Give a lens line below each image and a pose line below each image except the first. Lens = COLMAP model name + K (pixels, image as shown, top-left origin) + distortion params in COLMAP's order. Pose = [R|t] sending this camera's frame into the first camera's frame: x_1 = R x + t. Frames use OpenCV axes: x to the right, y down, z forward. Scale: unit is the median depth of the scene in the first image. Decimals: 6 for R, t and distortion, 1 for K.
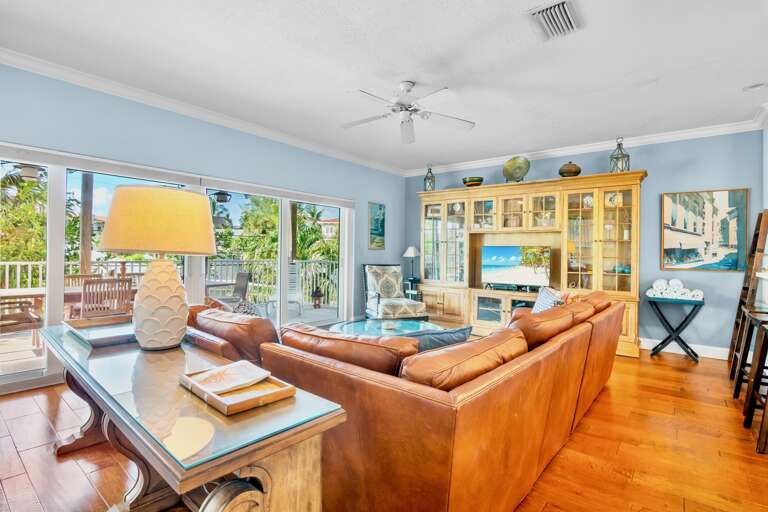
lens RADIAL K [[386.2, 0, 385.0], [0, 386.2, 252.7], [0, 0, 1]] dist [0.002323, -0.000337]
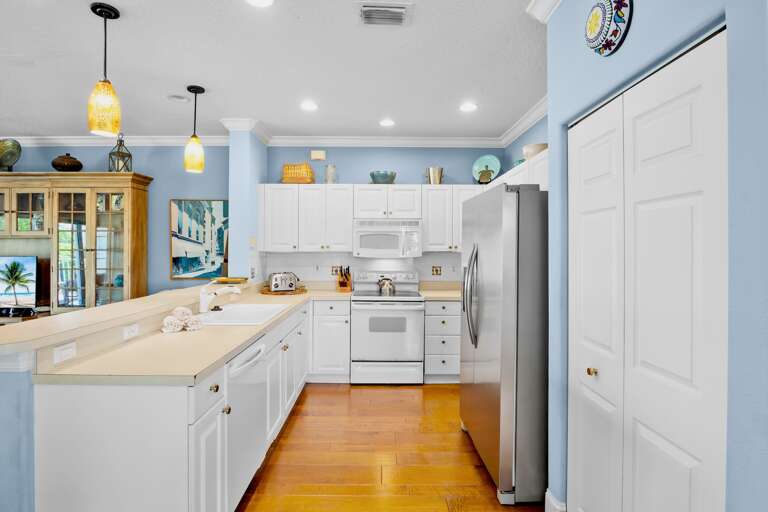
lens RADIAL K [[386.2, 0, 383.7], [0, 386.2, 249.1], [0, 0, 1]] dist [0.002323, -0.000337]
pose [[0.790678, -0.012225, 0.612110, 0.552864], [0.011523, 0.999921, 0.005087, -0.029916], [-0.612123, 0.003031, 0.790757, -0.073719]]
